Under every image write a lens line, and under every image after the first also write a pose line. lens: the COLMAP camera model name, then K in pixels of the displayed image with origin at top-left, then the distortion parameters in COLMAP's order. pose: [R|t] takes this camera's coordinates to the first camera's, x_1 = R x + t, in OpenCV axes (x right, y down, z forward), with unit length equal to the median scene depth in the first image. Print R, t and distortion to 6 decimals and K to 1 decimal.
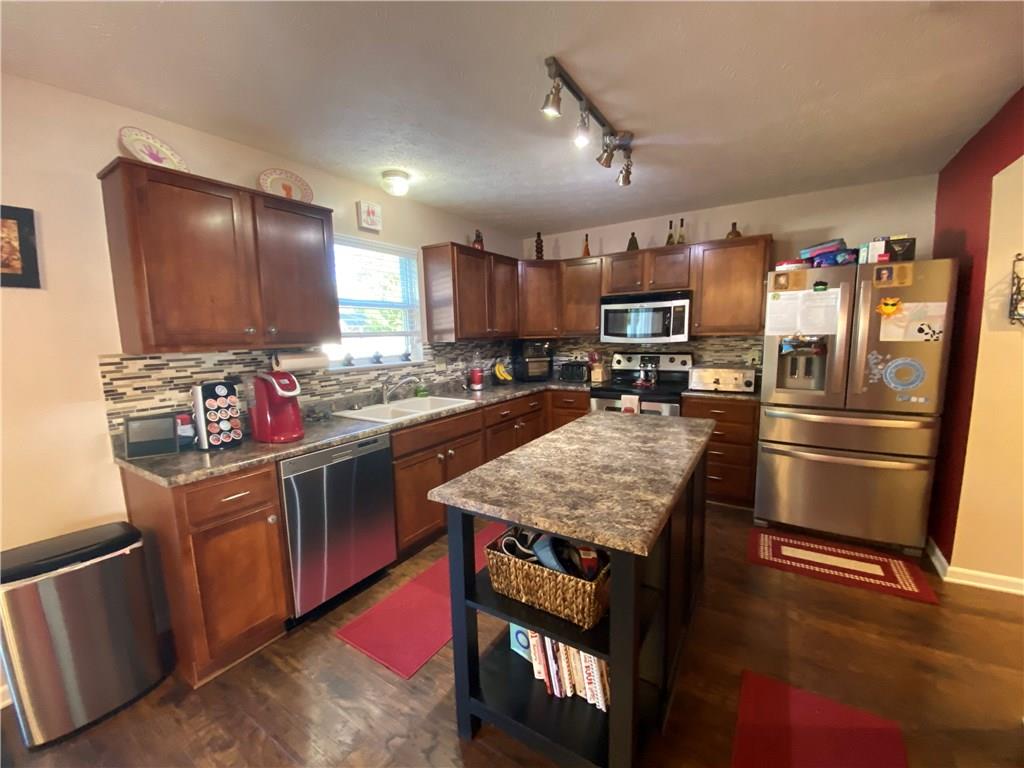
lens RADIAL K [[410.1, 0, 513.0], [0, 410.1, 390.0], [0, 0, 1]] dist [0.020414, -0.020574]
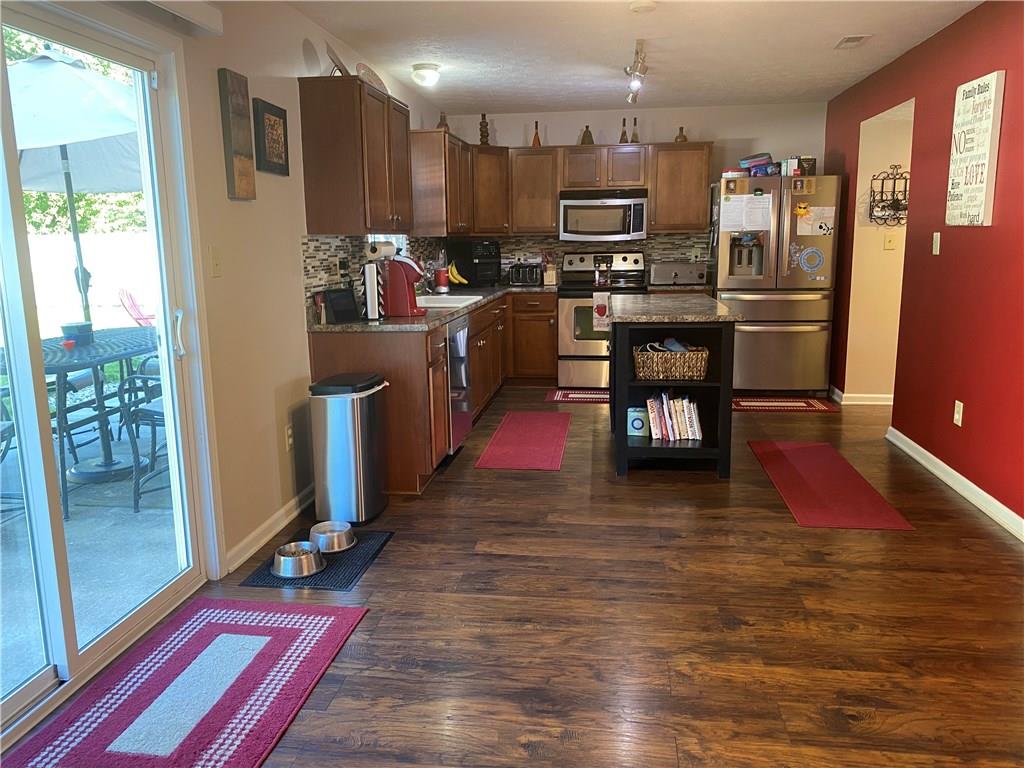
lens RADIAL K [[777.5, 0, 512.0], [0, 777.5, 384.0], [0, 0, 1]] dist [0.021896, -0.008902]
pose [[0.906172, -0.069624, 0.417140, -0.919014], [0.054082, 0.997335, 0.048979, 0.167535], [-0.419438, -0.021824, 0.907522, -0.817419]]
